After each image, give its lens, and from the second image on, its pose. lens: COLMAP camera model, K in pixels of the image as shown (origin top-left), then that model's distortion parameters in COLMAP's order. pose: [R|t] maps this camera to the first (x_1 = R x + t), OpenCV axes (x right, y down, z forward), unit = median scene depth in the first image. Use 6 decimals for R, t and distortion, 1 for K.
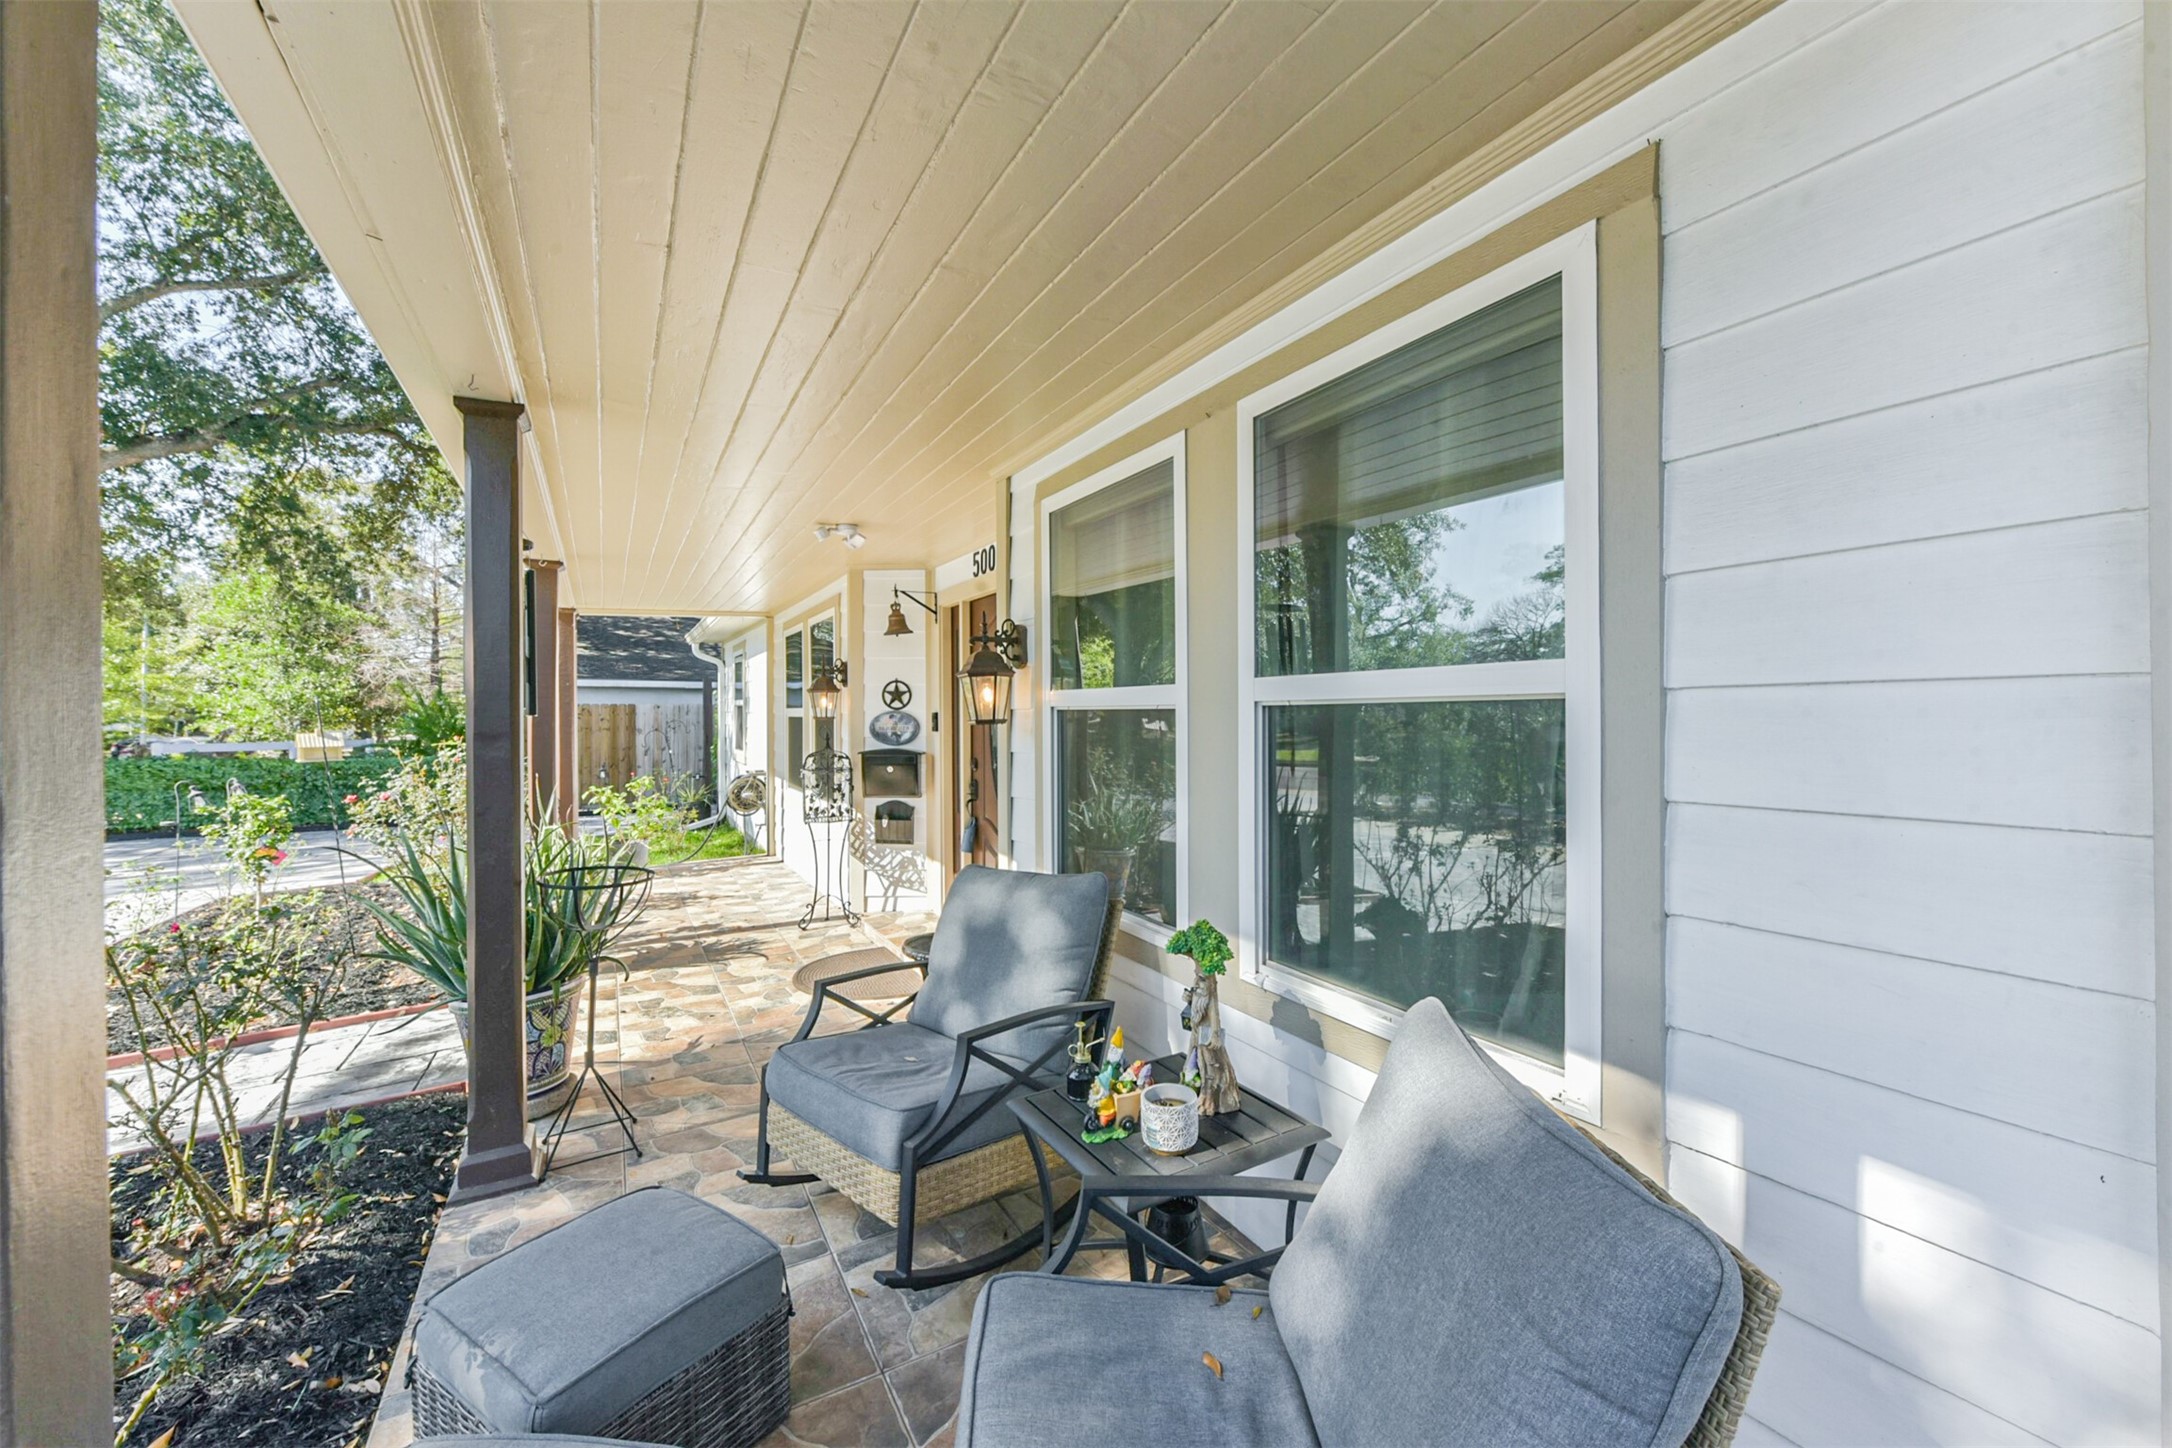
lens RADIAL K [[865.3, 0, 1086.0], [0, 865.3, 724.0], [0, 0, 1]] dist [-0.000603, -0.000067]
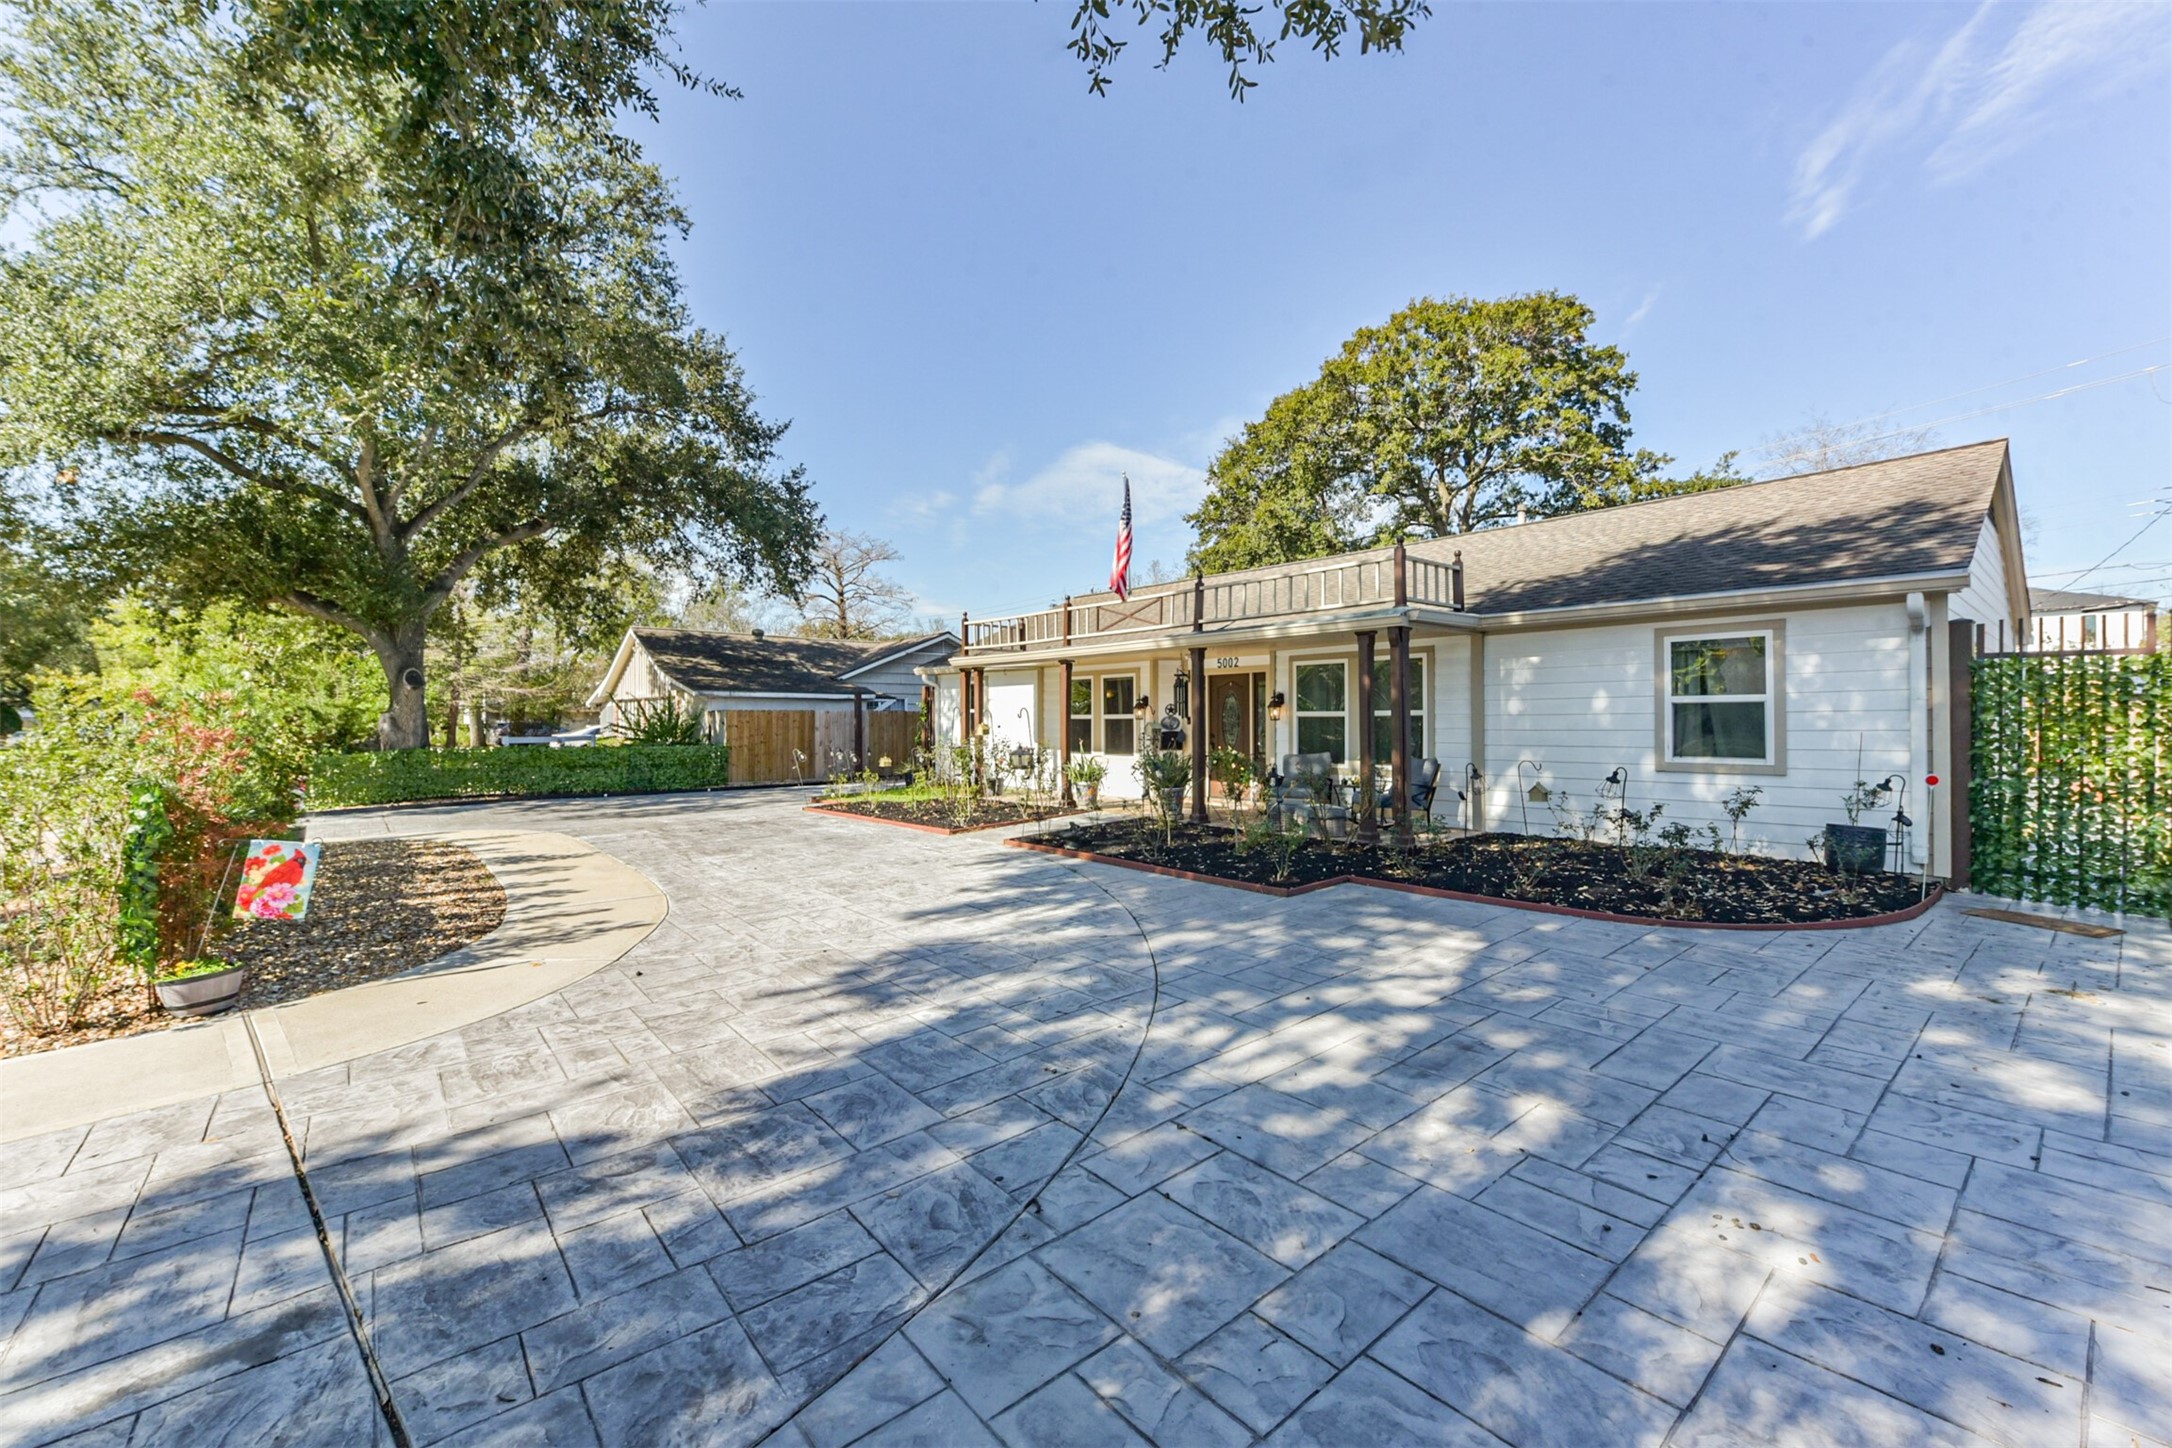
lens RADIAL K [[861.4, 0, 1086.0], [0, 861.4, 724.0], [0, 0, 1]] dist [-0.020250, -0.000215]
pose [[0.979284, -0.001049, 0.202490, -0.975811], [0.001707, 0.999994, -0.003071, 0.015236], [-0.202485, 0.003353, 0.979280, -1.420014]]
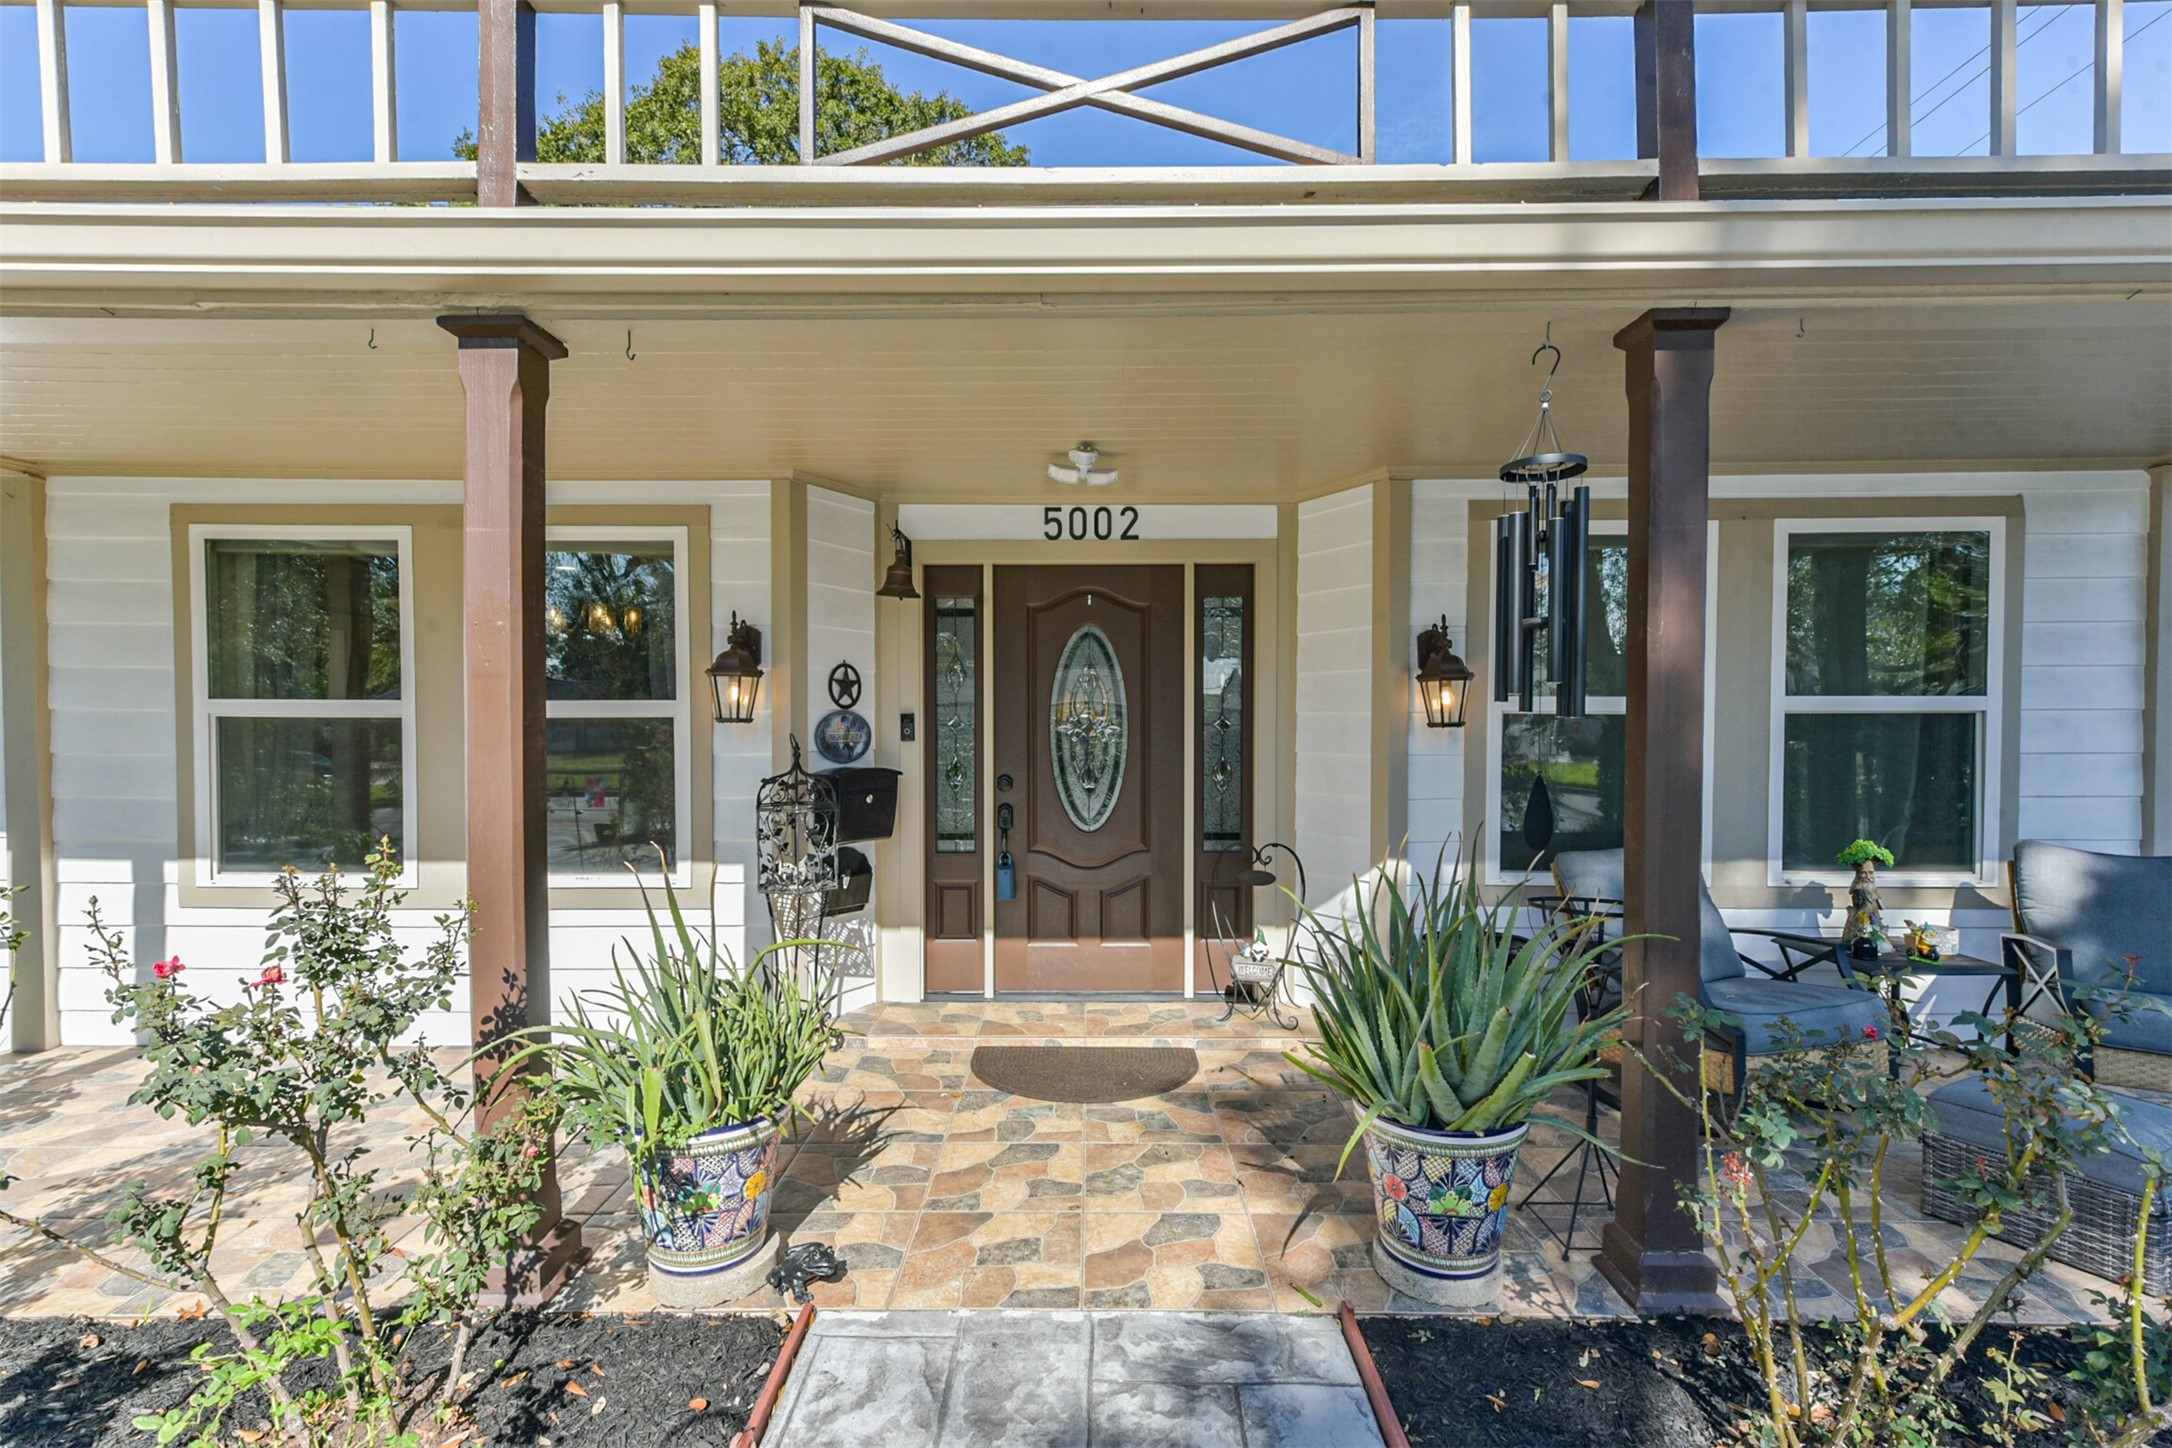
lens RADIAL K [[986.7, 0, 1086.0], [0, 986.7, 724.0], [0, 0, 1]] dist [0.010775, -0.000042]
pose [[0.491836, -0.003763, 0.870680, -0.784419], [0.004159, 0.999989, 0.001972, -0.005164], [-0.870678, 0.002651, 0.491846, 0.472903]]
